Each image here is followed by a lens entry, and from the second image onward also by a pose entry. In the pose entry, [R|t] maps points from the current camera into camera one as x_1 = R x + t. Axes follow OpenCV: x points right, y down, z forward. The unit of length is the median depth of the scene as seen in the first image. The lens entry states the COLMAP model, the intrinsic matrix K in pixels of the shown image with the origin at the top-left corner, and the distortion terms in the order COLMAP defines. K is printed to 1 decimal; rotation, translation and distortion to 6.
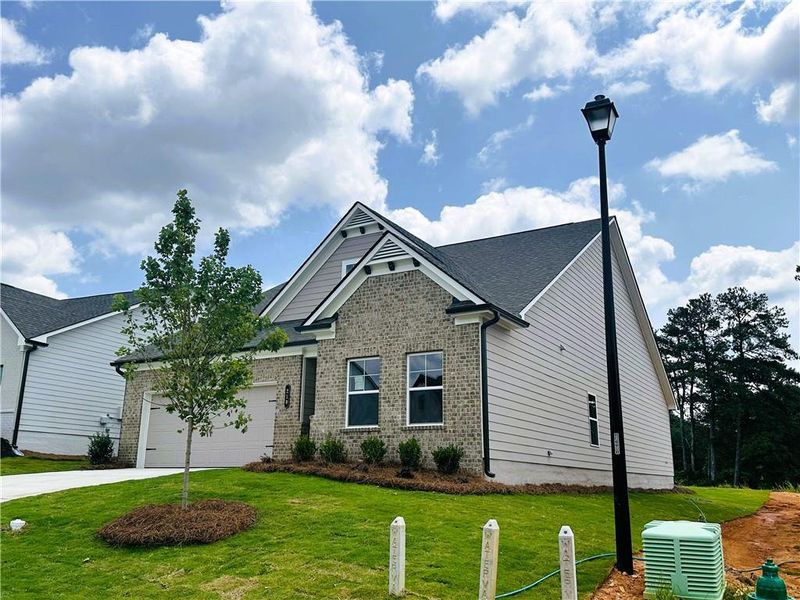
lens RADIAL K [[717.7, 0, 402.1], [0, 717.7, 293.5], [0, 0, 1]] dist [0.010828, 0.012224]
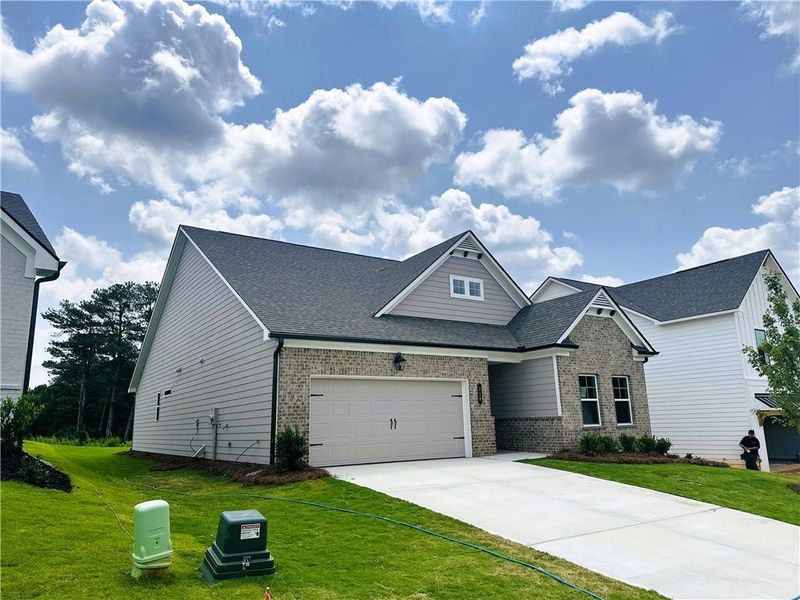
lens RADIAL K [[578.3, 0, 394.9], [0, 578.3, 285.7], [0, 0, 1]] dist [0.026550, -0.018509]
pose [[0.450383, 0.189074, 0.872586, -1.189359], [-0.202363, 0.973503, -0.106492, 0.114719], [-0.869600, -0.128617, 0.476711, 0.793255]]
